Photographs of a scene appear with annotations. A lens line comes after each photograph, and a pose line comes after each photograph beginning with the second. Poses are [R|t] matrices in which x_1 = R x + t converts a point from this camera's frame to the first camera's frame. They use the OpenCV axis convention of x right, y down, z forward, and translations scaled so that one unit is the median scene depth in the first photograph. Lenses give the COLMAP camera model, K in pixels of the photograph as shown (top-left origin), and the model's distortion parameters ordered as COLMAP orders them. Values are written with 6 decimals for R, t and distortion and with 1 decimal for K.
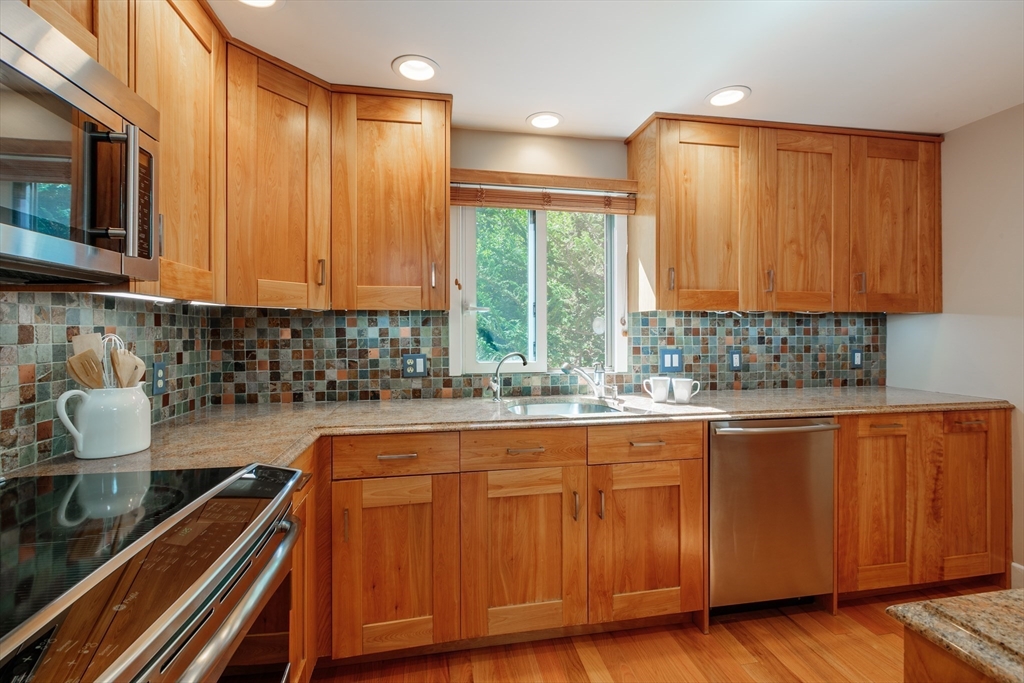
lens RADIAL K [[458.0, 0, 504.9], [0, 458.0, 322.2], [0, 0, 1]] dist [0.003828, -0.000759]
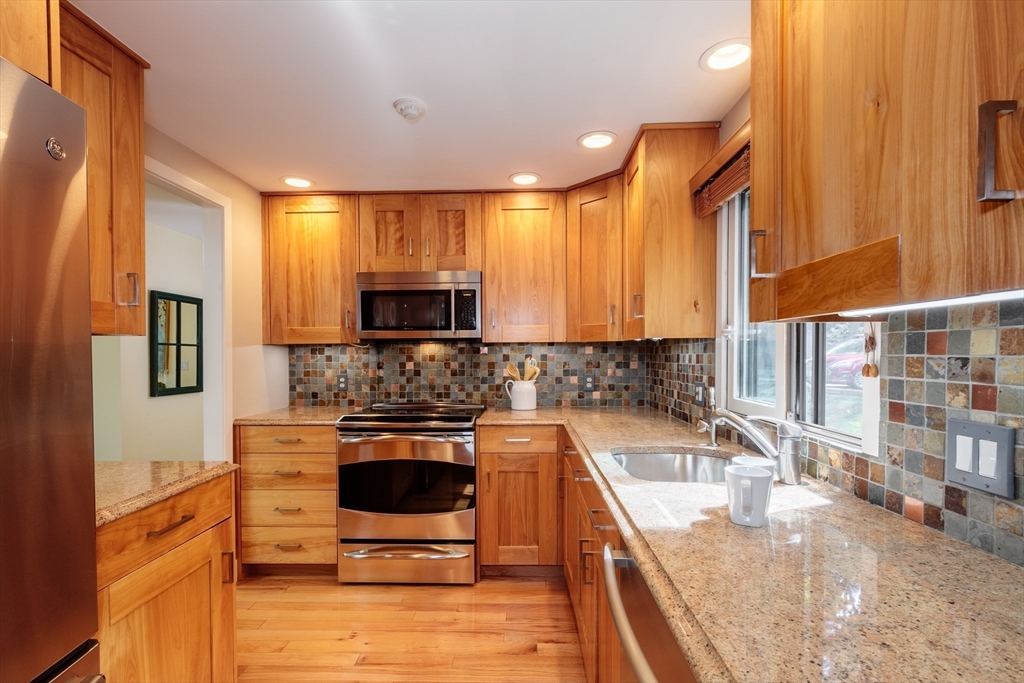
lens RADIAL K [[458.0, 0, 509.2], [0, 458.0, 358.7], [0, 0, 1]] dist [0.003828, -0.000759]
pose [[-0.195134, 0.015744, -0.980650, 0.764748], [0.022982, 0.999670, 0.011476, 0.000558], [0.980507, -0.020298, -0.195432, 0.736749]]
